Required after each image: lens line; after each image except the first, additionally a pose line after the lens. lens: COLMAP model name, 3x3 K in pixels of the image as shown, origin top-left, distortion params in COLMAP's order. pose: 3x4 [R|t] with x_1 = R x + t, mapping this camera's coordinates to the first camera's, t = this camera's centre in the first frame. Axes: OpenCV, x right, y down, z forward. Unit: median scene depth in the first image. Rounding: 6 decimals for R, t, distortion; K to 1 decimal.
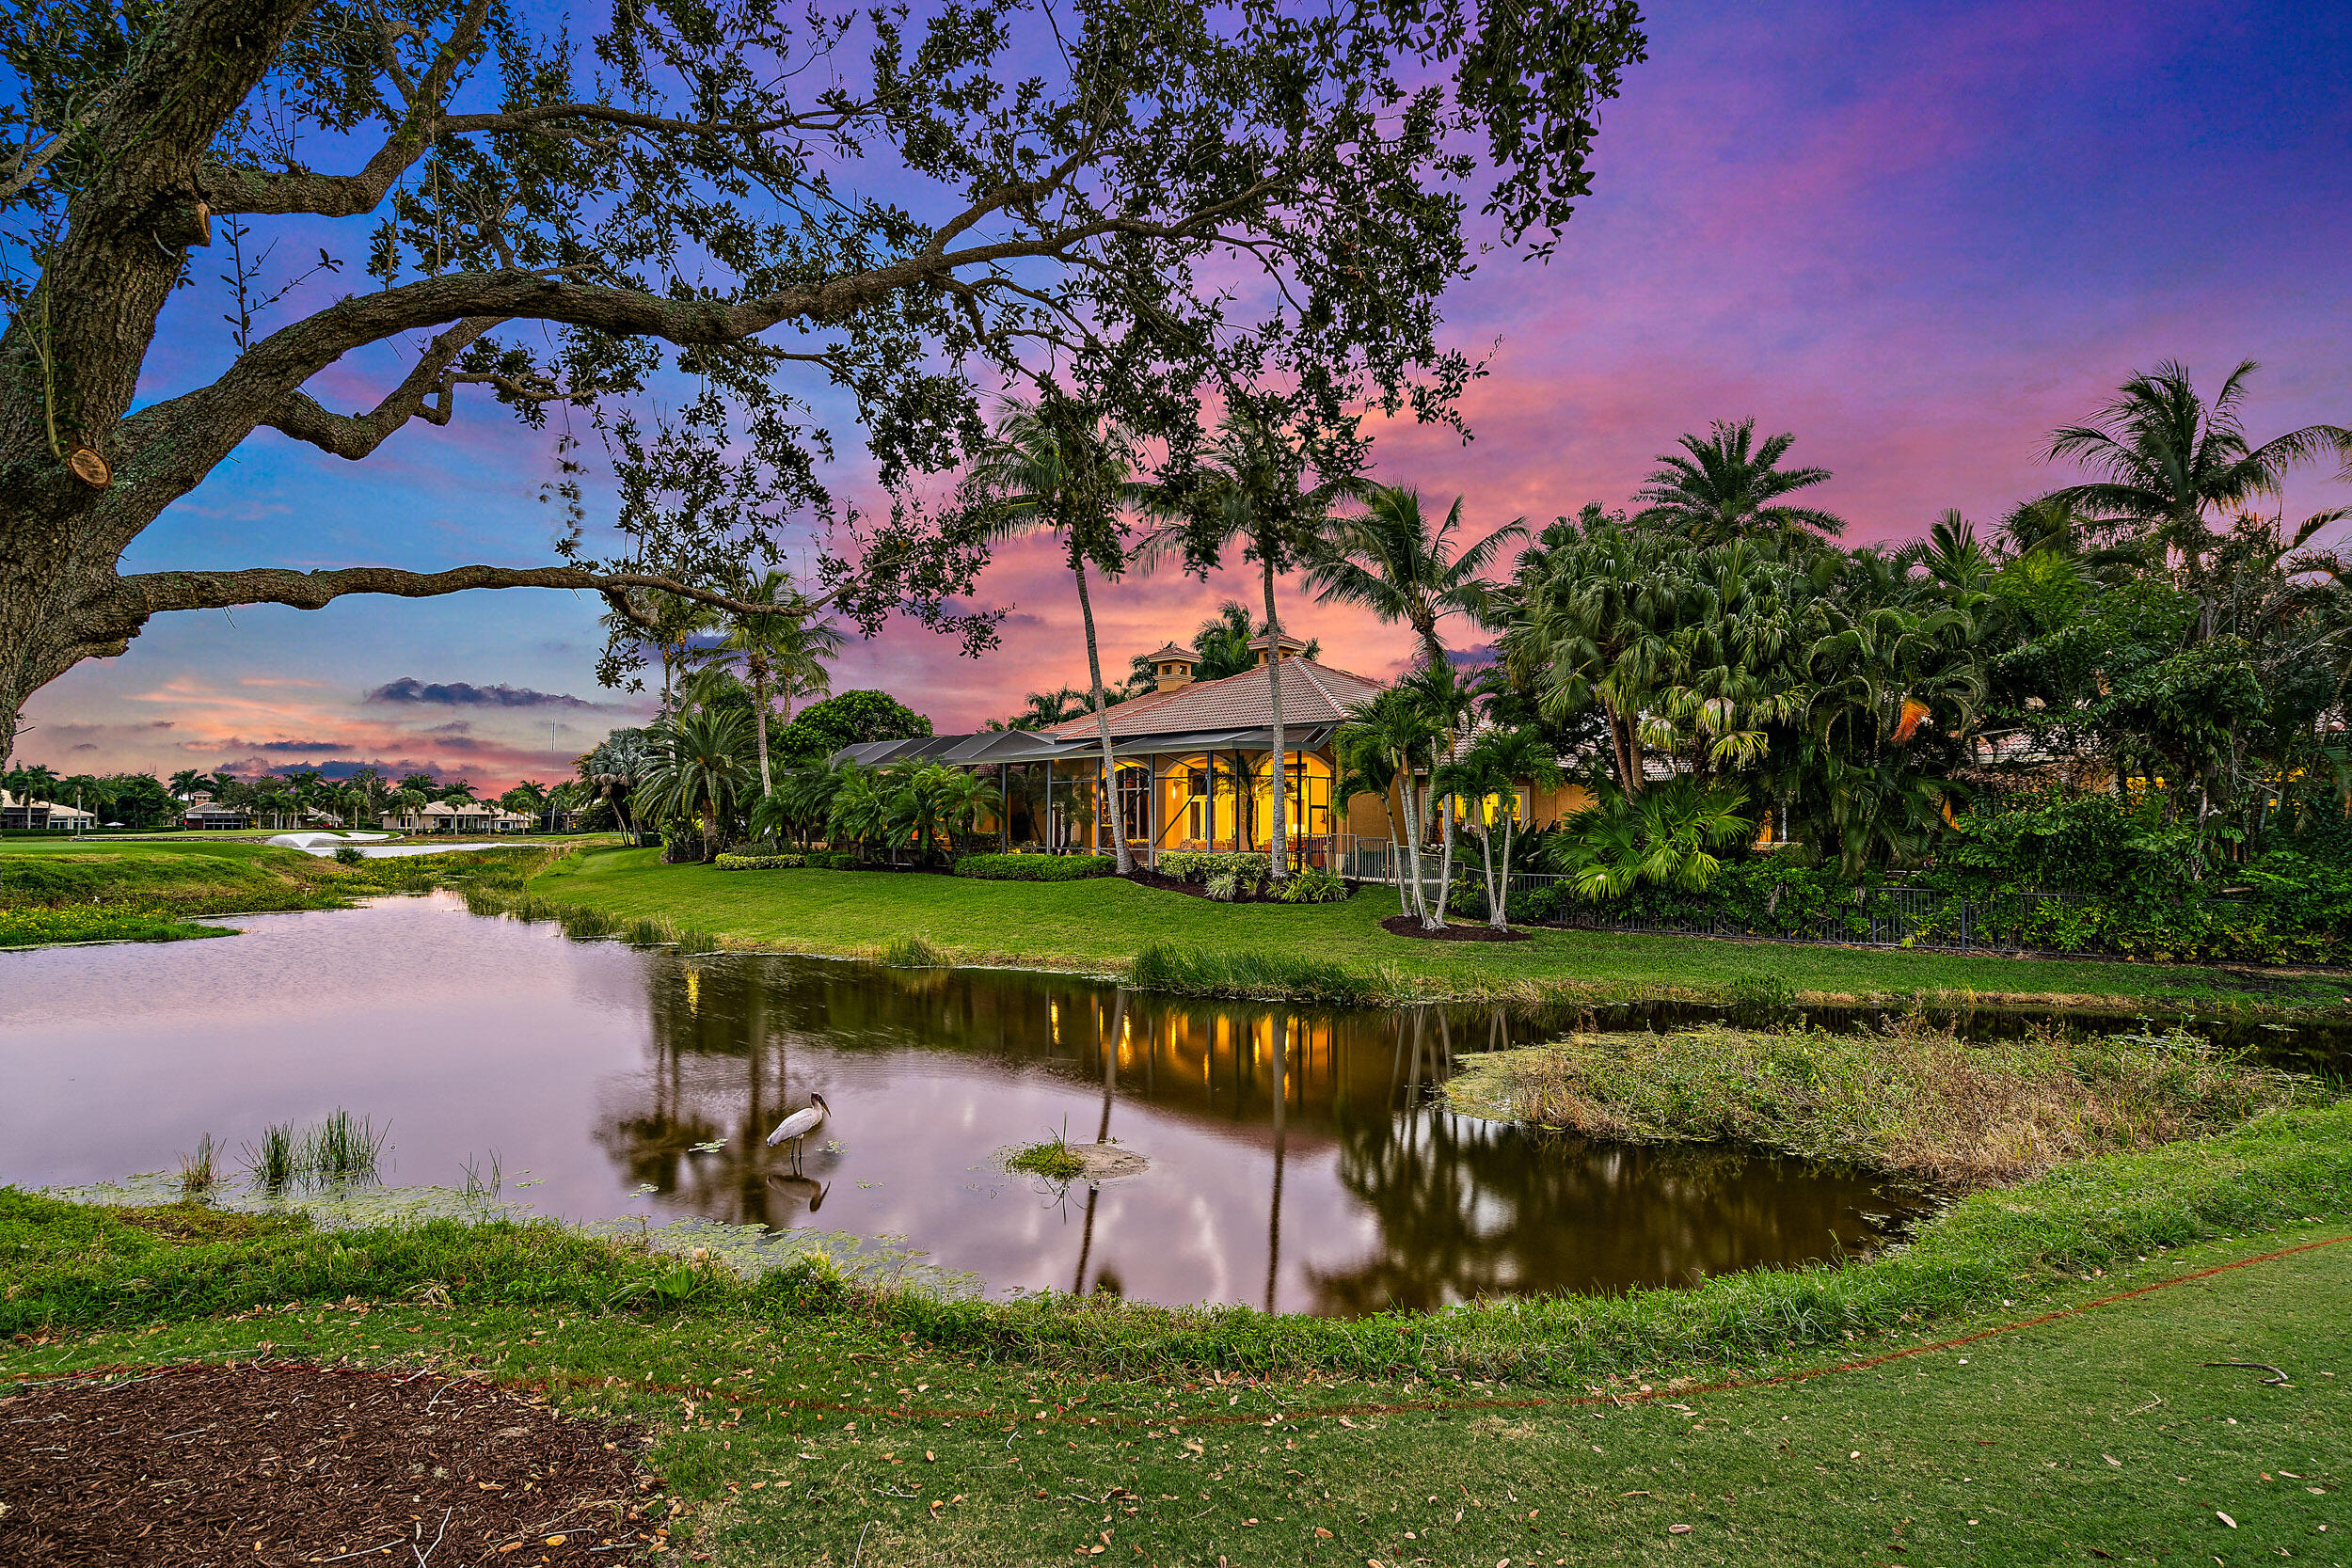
lens RADIAL K [[1091.0, 0, 1174.6], [0, 1091.0, 782.9], [0, 0, 1]] dist [-0.014222, 0.009610]
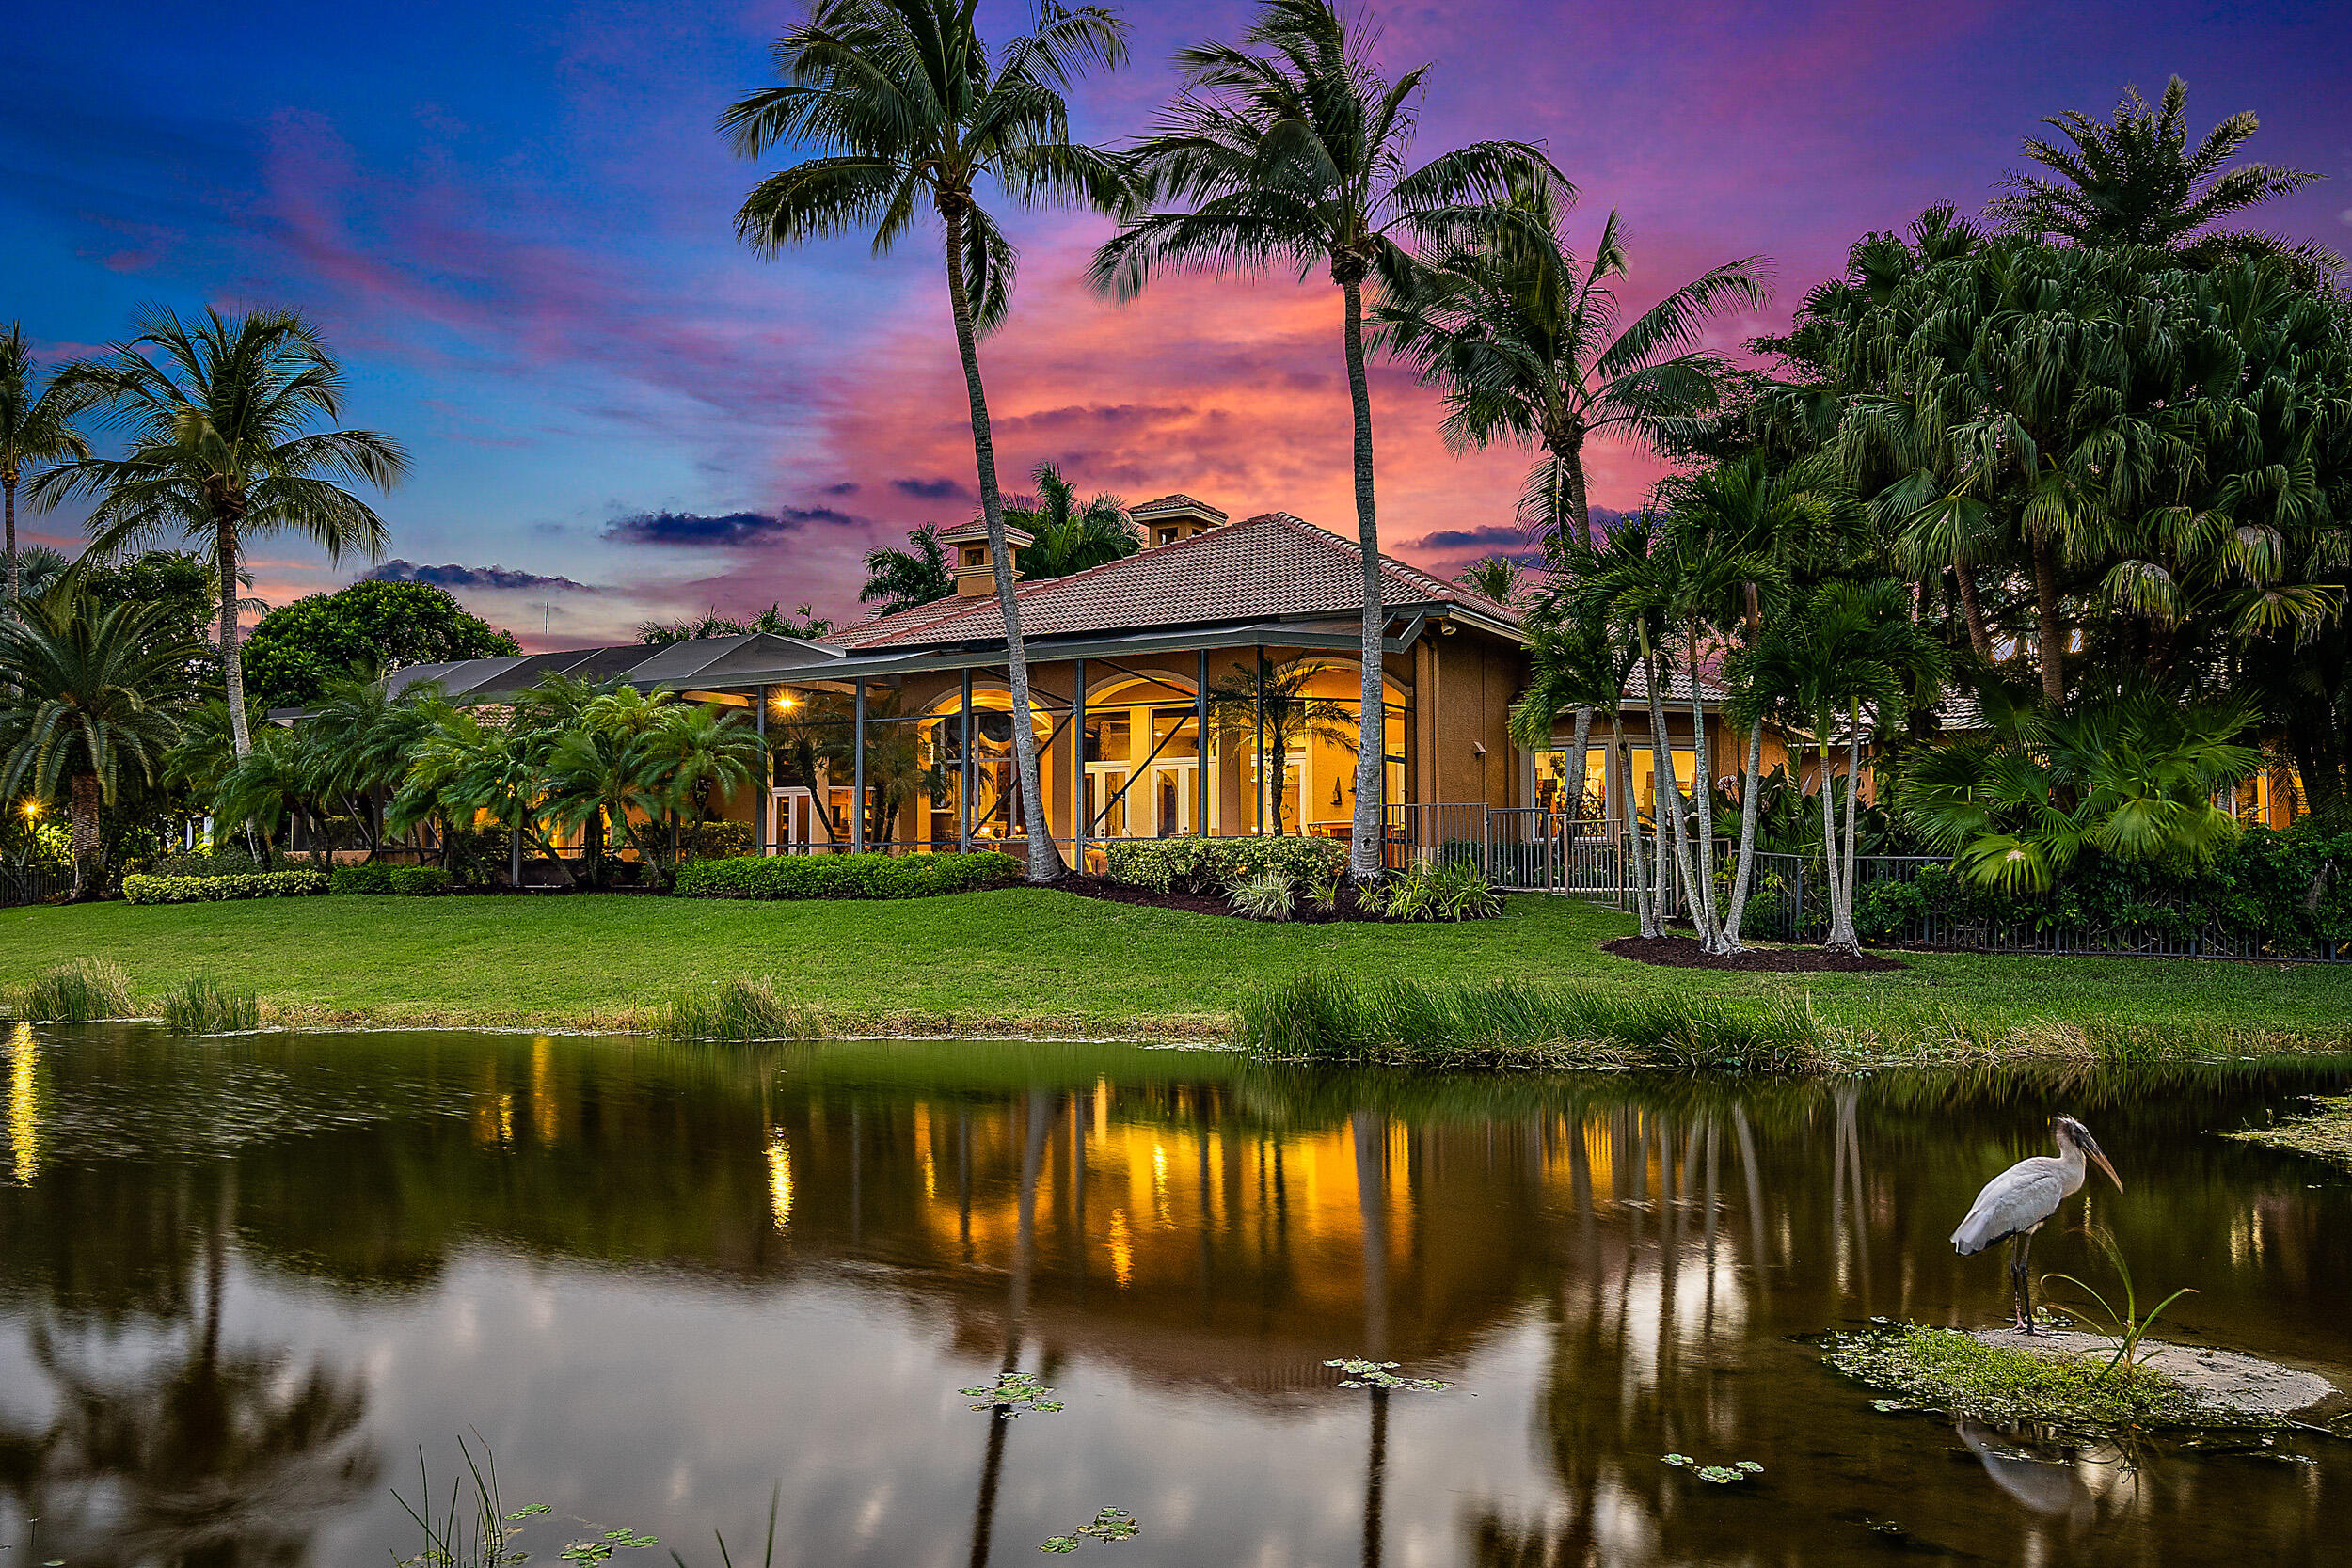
lens RADIAL K [[1777.9, 0, 1170.2], [0, 1777.9, 784.9], [0, 0, 1]] dist [-0.004013, -0.004585]
pose [[0.980650, 0.007862, 0.195611, -0.133527], [-0.004837, 0.999861, -0.015932, 0.042953], [-0.195709, 0.014678, 0.980552, 0.124817]]
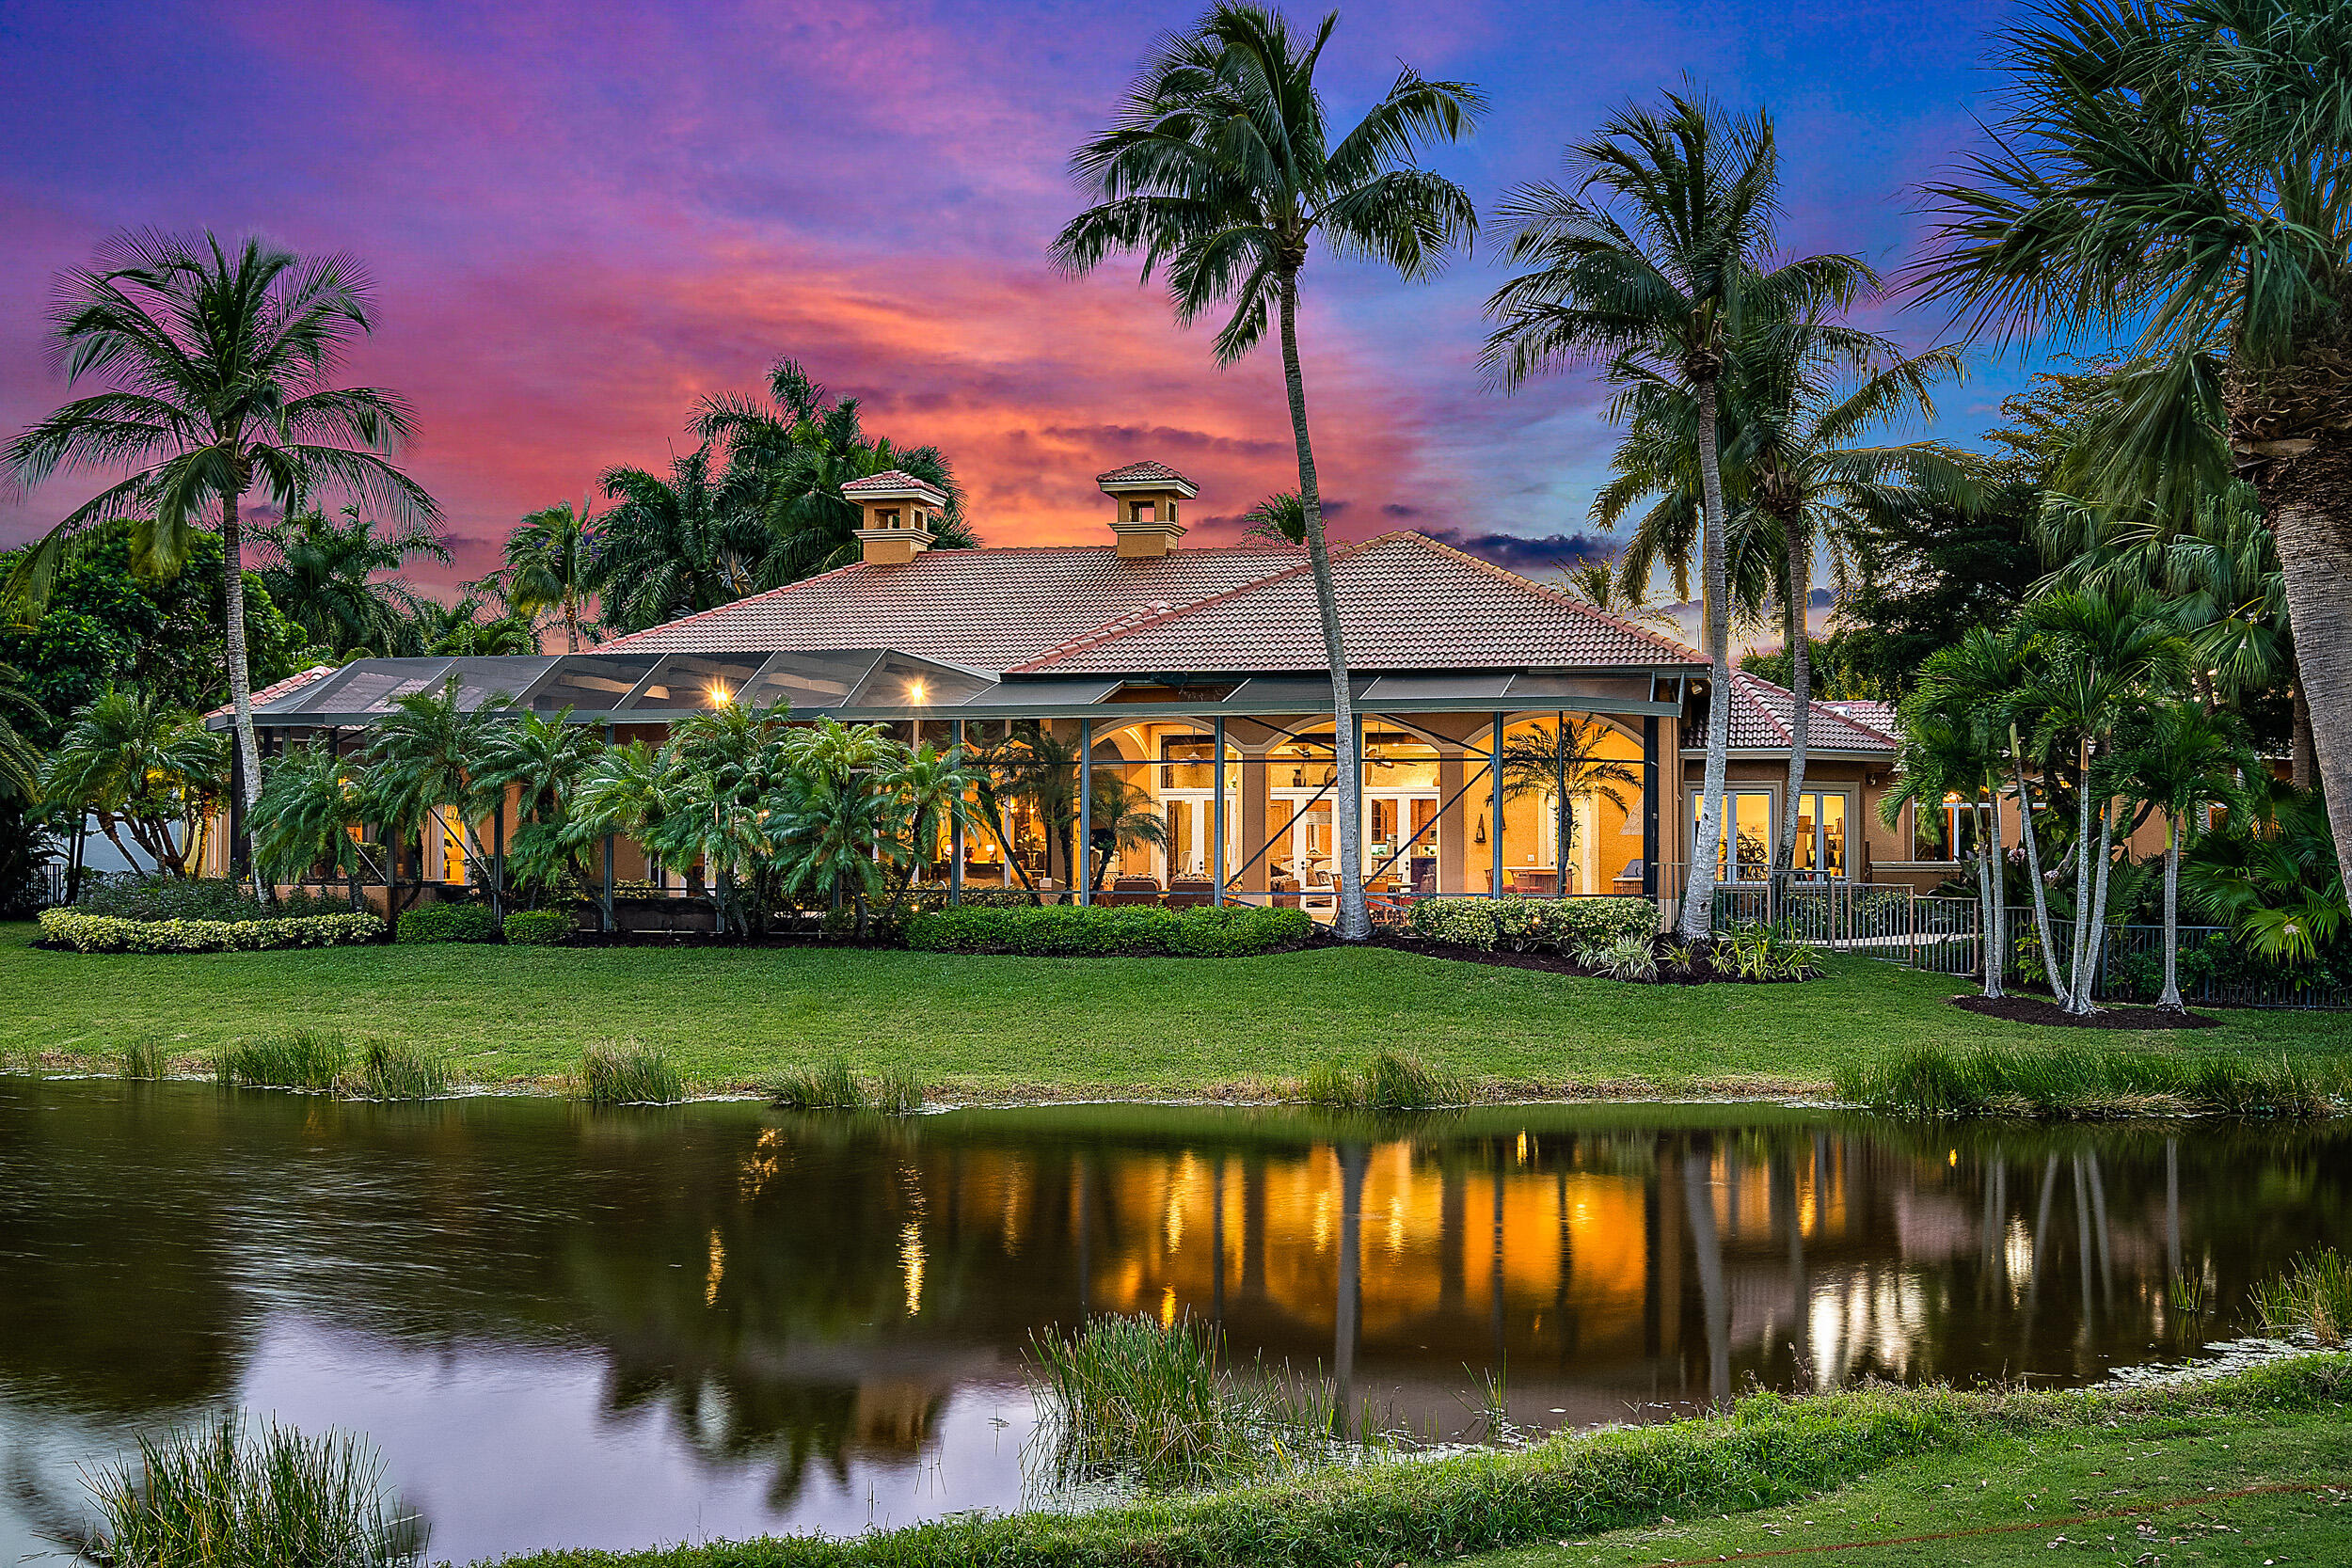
lens RADIAL K [[2504.6, 0, 1176.0], [0, 2504.6, 784.0], [0, 0, 1]] dist [0.008568, 0.009282]
pose [[0.898547, 0.011835, 0.438717, -0.571910], [-0.018584, 0.999766, 0.011092, -0.003907], [-0.438483, -0.018120, 0.898557, -0.049893]]
